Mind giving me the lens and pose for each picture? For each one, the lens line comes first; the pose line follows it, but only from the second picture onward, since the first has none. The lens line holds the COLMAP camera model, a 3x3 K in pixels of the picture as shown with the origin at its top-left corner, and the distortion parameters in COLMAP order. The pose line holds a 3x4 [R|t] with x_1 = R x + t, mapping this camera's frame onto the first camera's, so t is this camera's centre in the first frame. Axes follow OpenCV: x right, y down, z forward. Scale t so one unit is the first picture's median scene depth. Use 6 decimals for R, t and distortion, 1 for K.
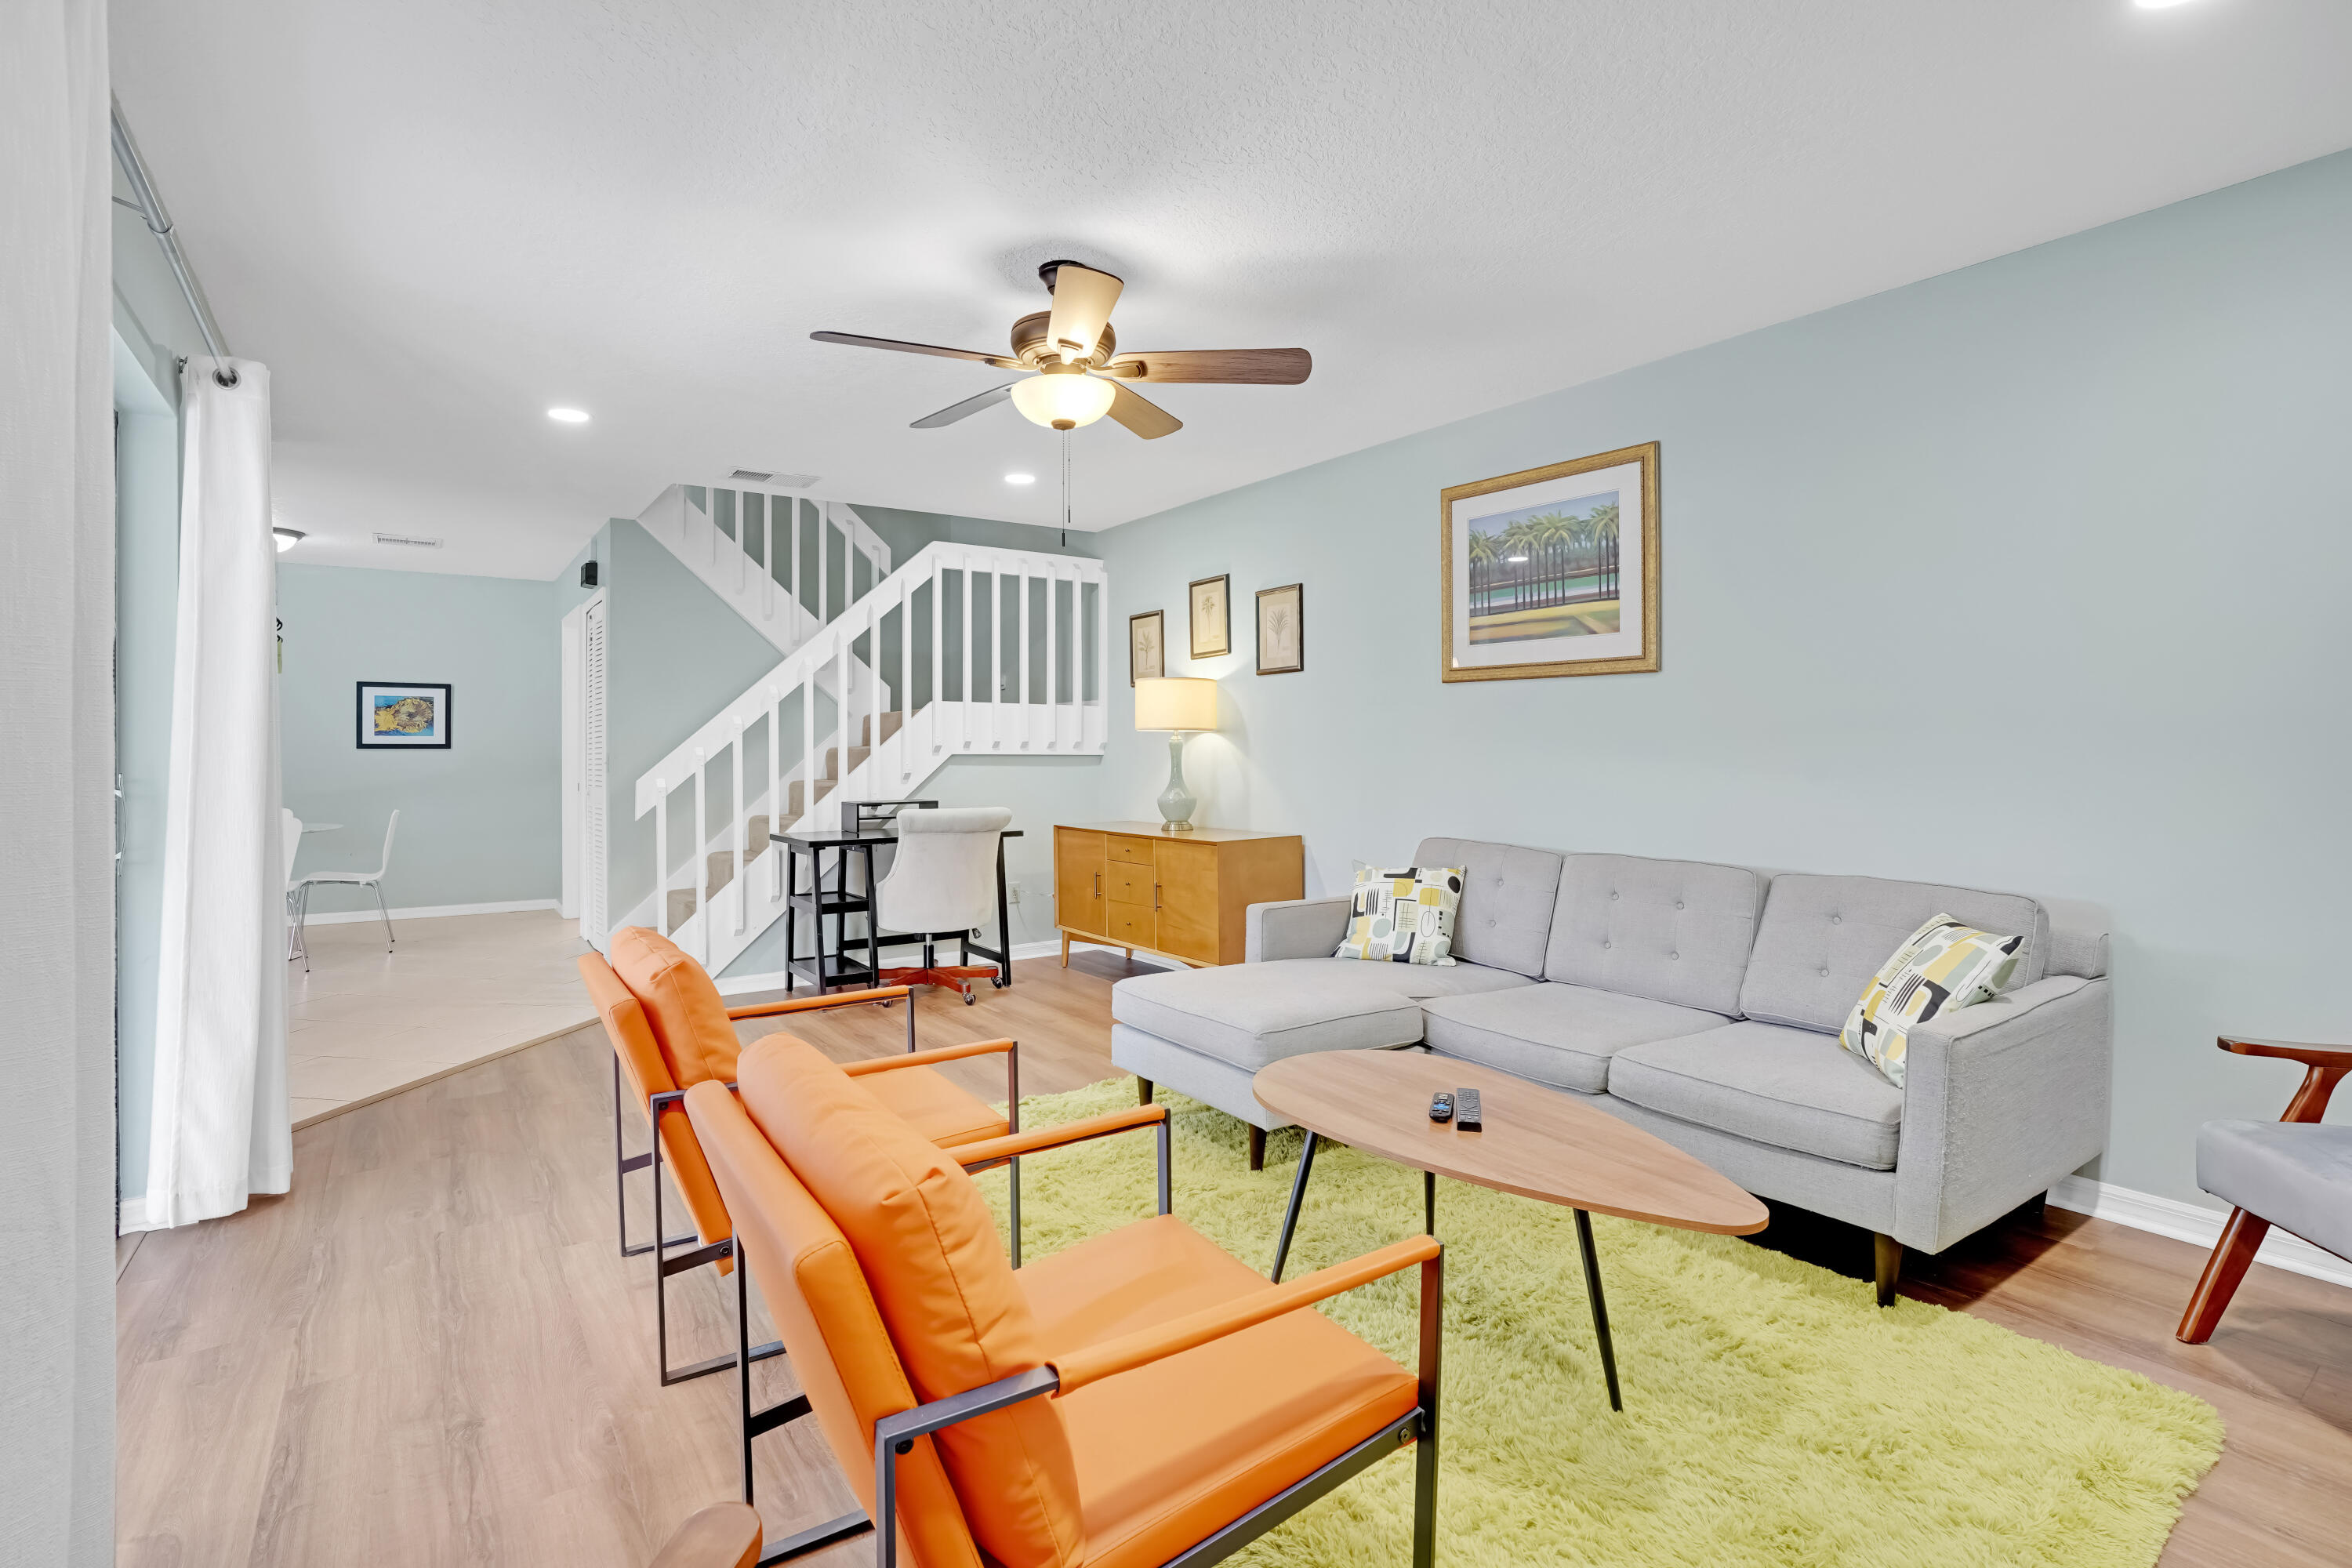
lens RADIAL K [[1128.2, 0, 1156.8], [0, 1128.2, 760.9], [0, 0, 1]] dist [-0.056578, 0.017074]
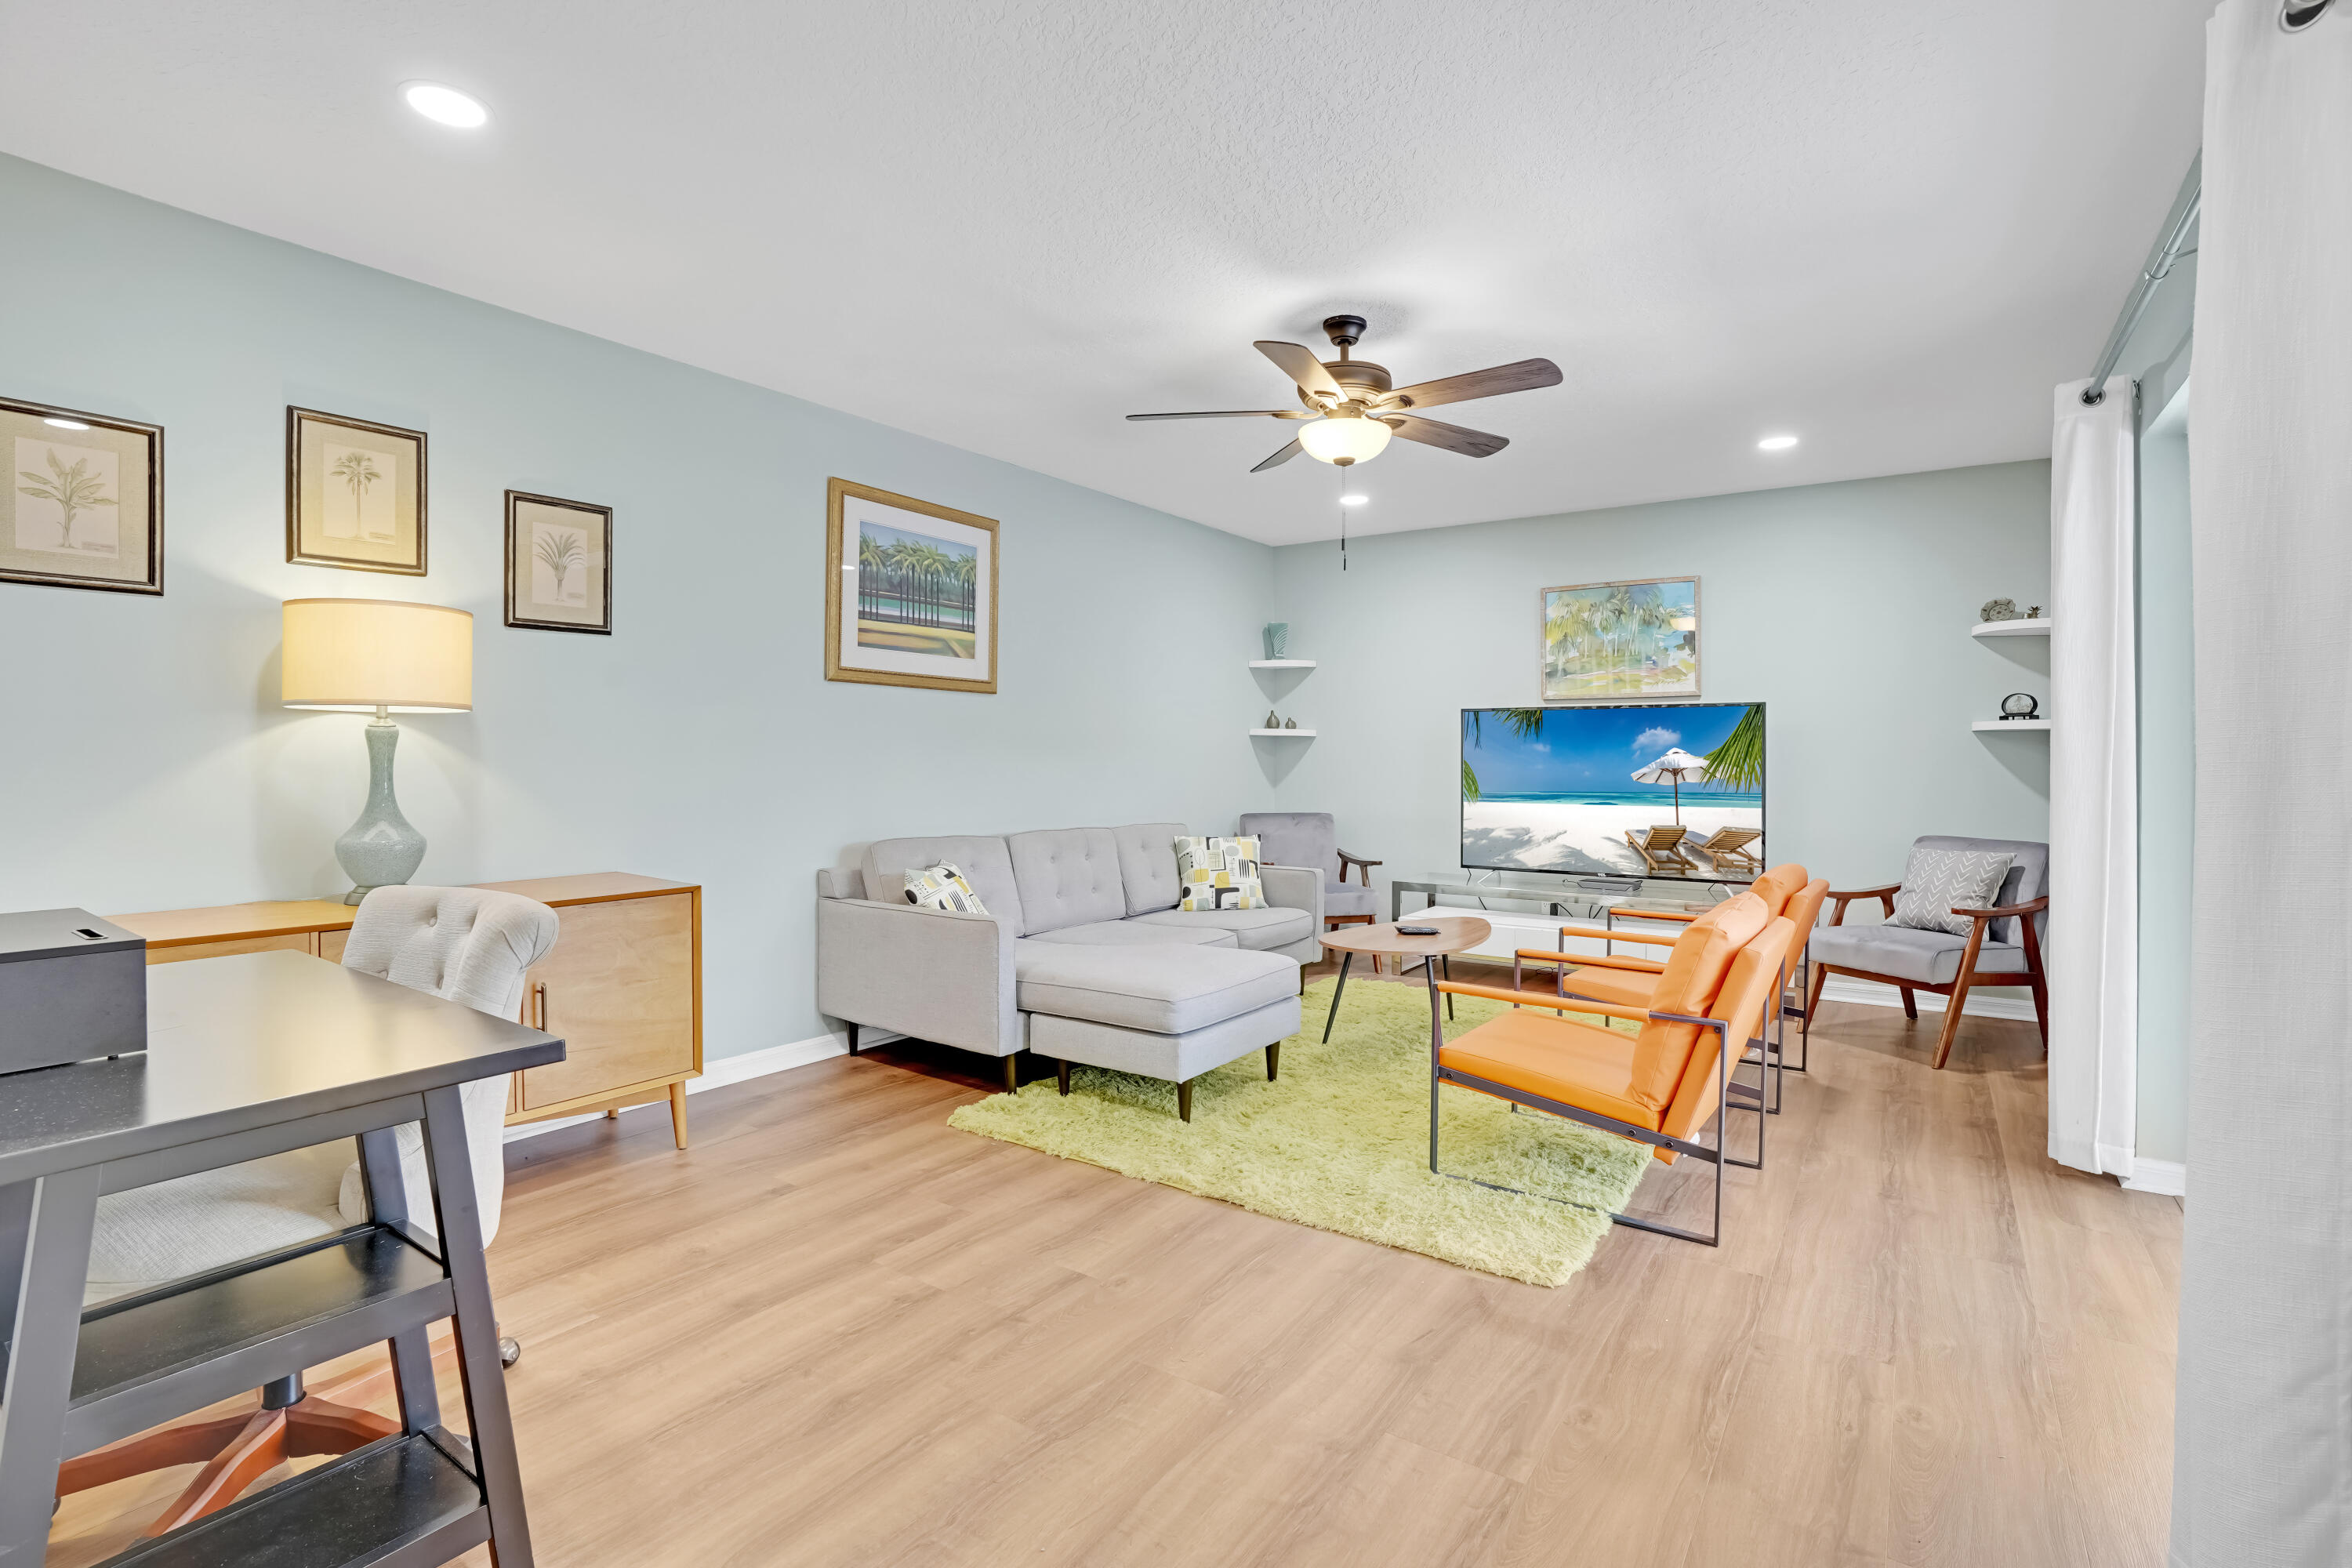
lens RADIAL K [[1128.2, 0, 1156.8], [0, 1128.2, 760.9], [0, 0, 1]] dist [-0.056578, 0.017074]
pose [[-0.364717, -0.009746, 0.931067, -0.827310], [0.002889, 0.999929, 0.011598, -0.013238], [-0.931114, 0.006920, -0.364663, 1.234212]]
